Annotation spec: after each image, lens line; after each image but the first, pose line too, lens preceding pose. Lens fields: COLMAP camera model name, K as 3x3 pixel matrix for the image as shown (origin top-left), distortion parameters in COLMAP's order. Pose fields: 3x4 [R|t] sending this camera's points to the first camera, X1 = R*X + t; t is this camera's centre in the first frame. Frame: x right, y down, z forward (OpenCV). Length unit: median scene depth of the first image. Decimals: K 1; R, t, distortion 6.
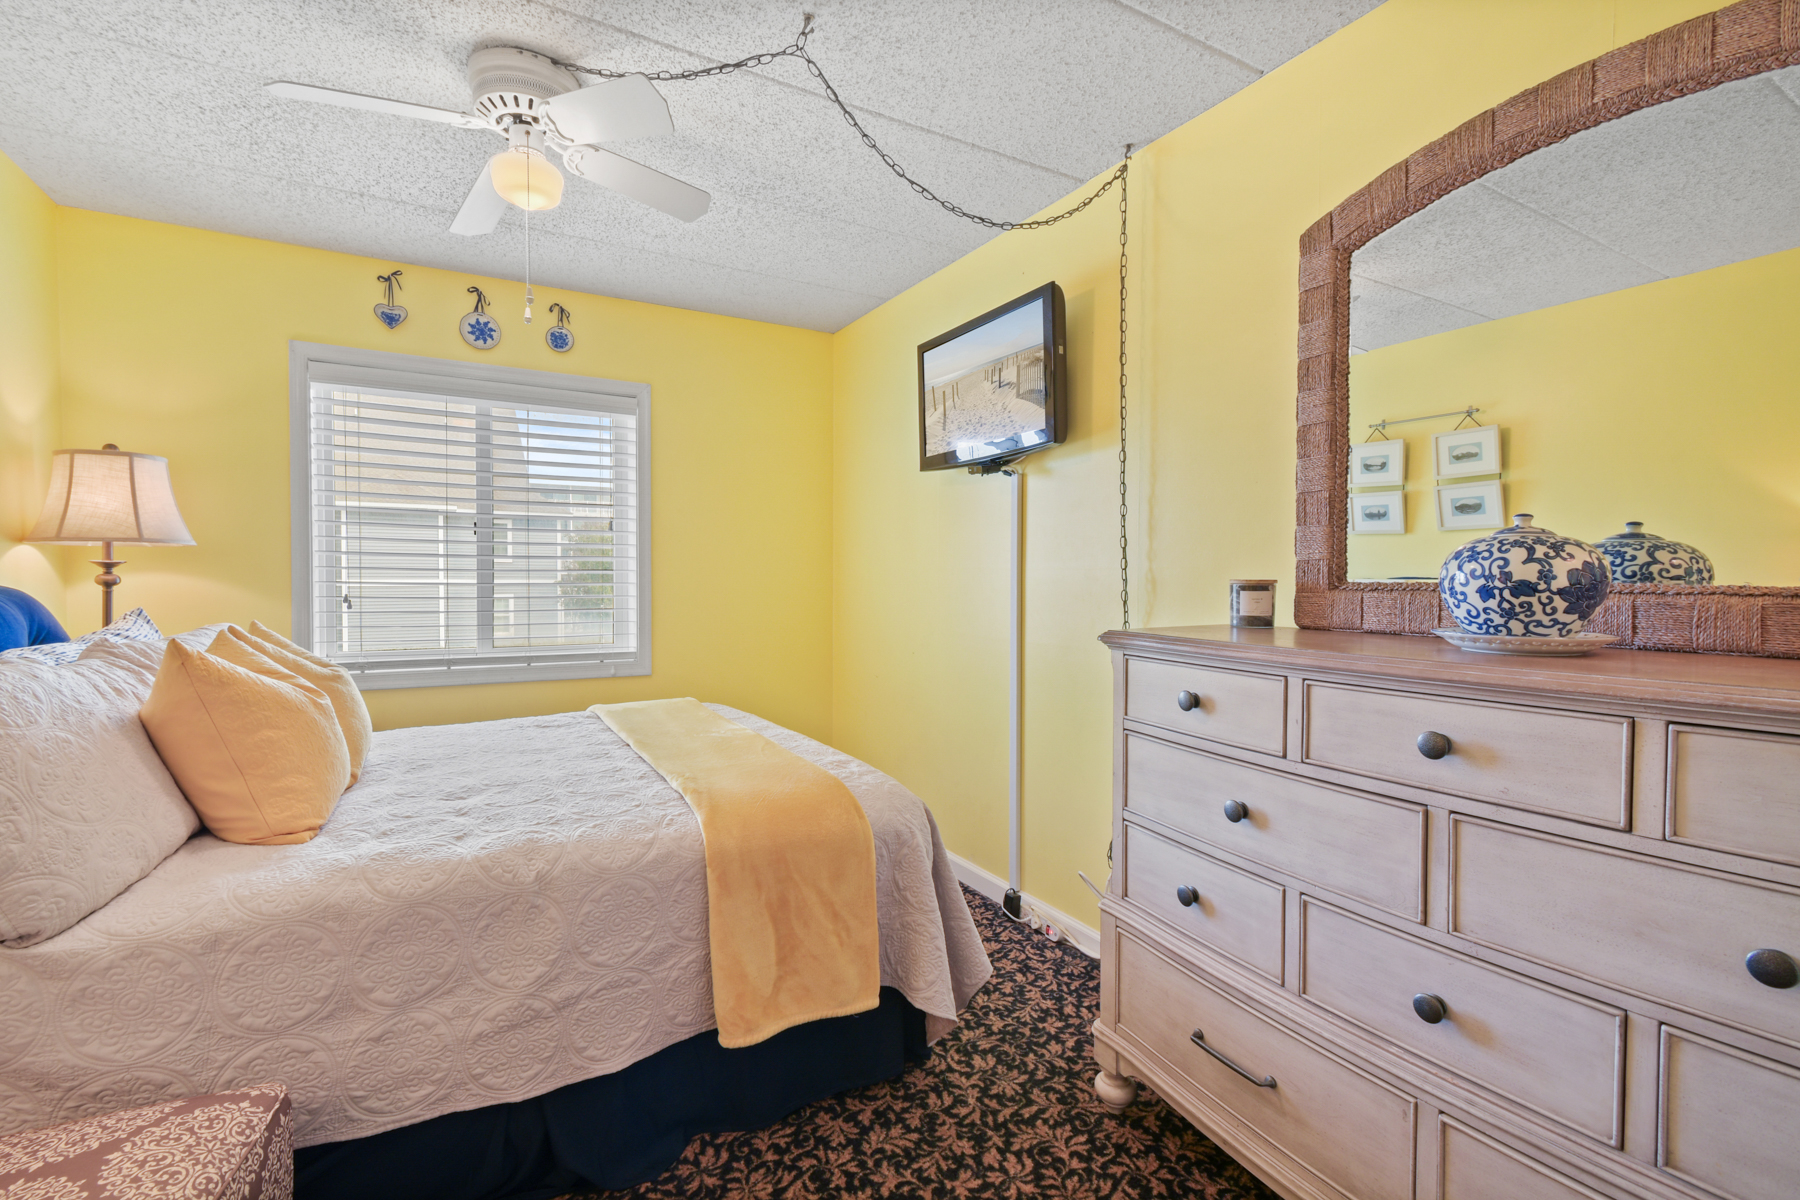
lens RADIAL K [[807.3, 0, 888.5], [0, 807.3, 589.3], [0, 0, 1]] dist [0.005350, -0.000734]
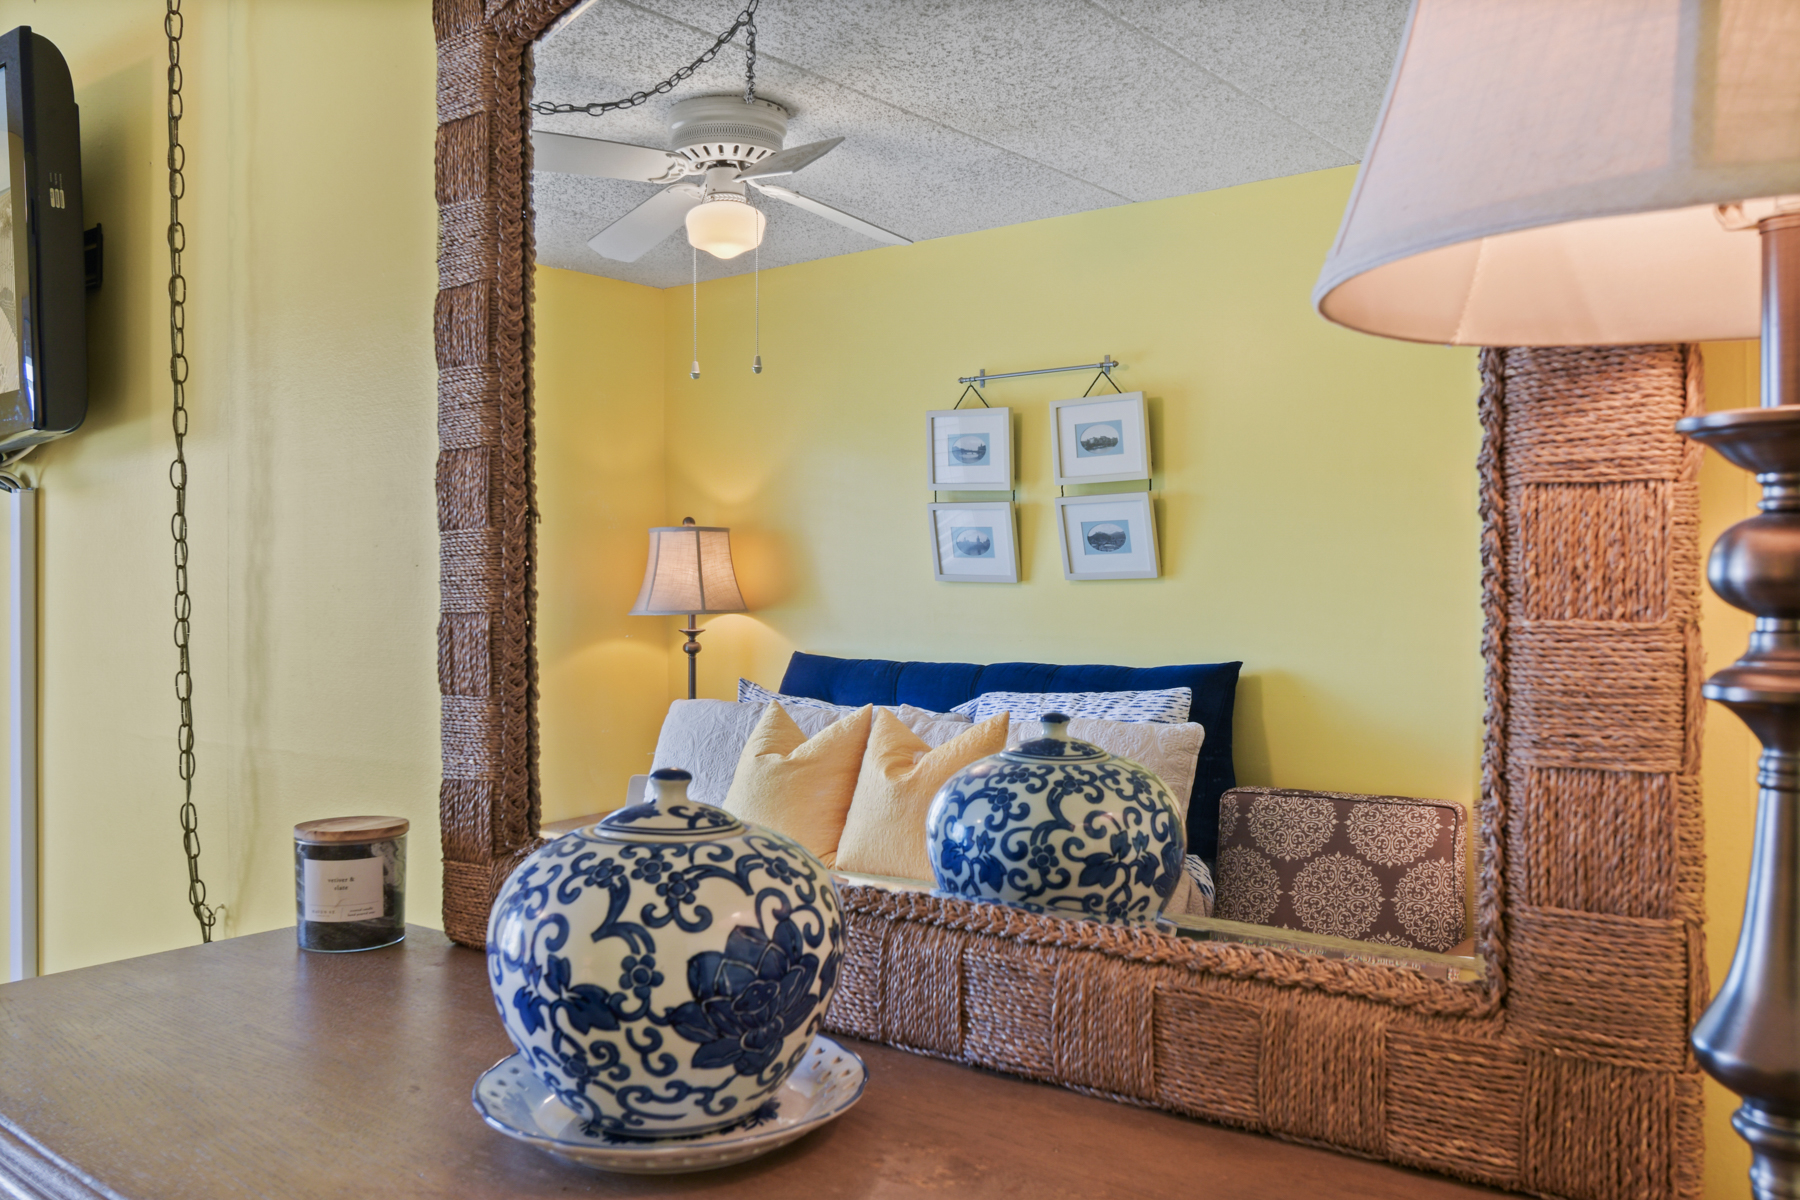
lens RADIAL K [[1508.4, 0, 886.7], [0, 1508.4, 591.1], [0, 0, 1]] dist [0.005132, -0.005897]
pose [[0.929885, -0.008618, 0.367750, 0.209100], [0.014692, 0.999798, -0.013721, -0.056128], [-0.367557, 0.018162, 0.929824, 0.100975]]
